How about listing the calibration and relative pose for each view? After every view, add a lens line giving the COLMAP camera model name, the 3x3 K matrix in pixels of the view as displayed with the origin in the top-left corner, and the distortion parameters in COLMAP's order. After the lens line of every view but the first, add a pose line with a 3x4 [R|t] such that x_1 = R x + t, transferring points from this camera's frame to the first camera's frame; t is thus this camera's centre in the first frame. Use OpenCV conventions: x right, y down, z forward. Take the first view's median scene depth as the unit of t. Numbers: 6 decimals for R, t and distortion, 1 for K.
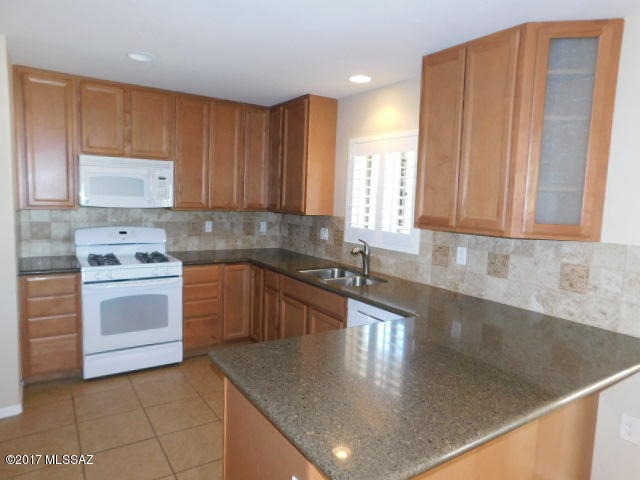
lens RADIAL K [[434.1, 0, 317.9], [0, 434.1, 243.0], [0, 0, 1]] dist [-0.006508, 0.009749]
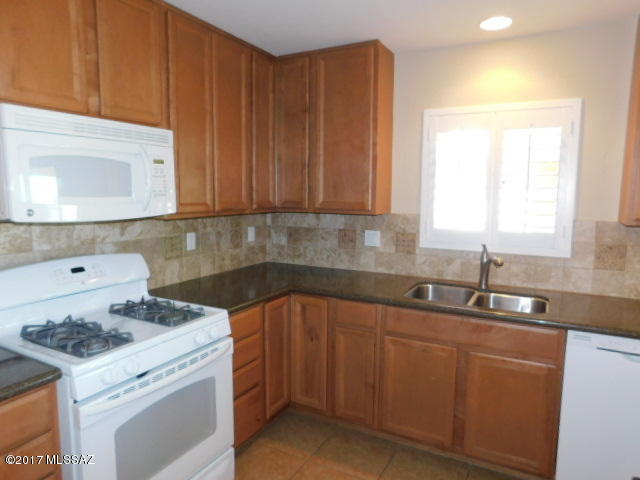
lens RADIAL K [[434.1, 0, 326.5], [0, 434.1, 240.7], [0, 0, 1]] dist [-0.006508, 0.009749]
pose [[0.870963, -0.084574, 0.484015, -0.503485], [0.073852, 0.996417, 0.041216, -0.065729], [-0.485767, -0.000152, 0.874088, 0.482884]]
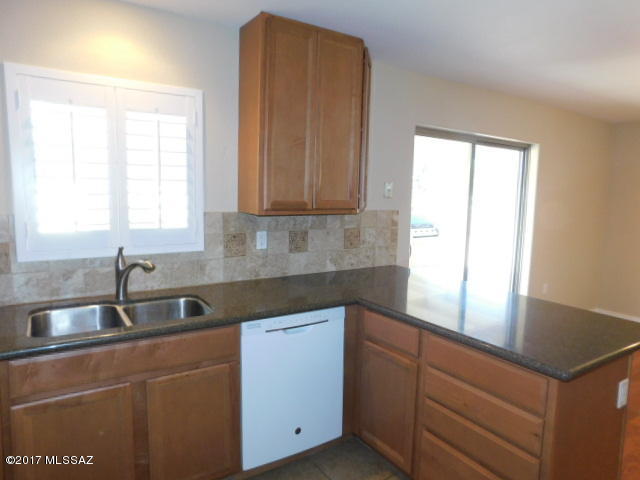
lens RADIAL K [[434.1, 0, 323.8], [0, 434.1, 238.2], [0, 0, 1]] dist [-0.006508, 0.009749]
pose [[-0.000226, -0.154840, 0.987939, -0.514185], [0.082772, 0.984547, 0.154328, -0.093121], [-0.996568, 0.081808, 0.012594, 0.712252]]
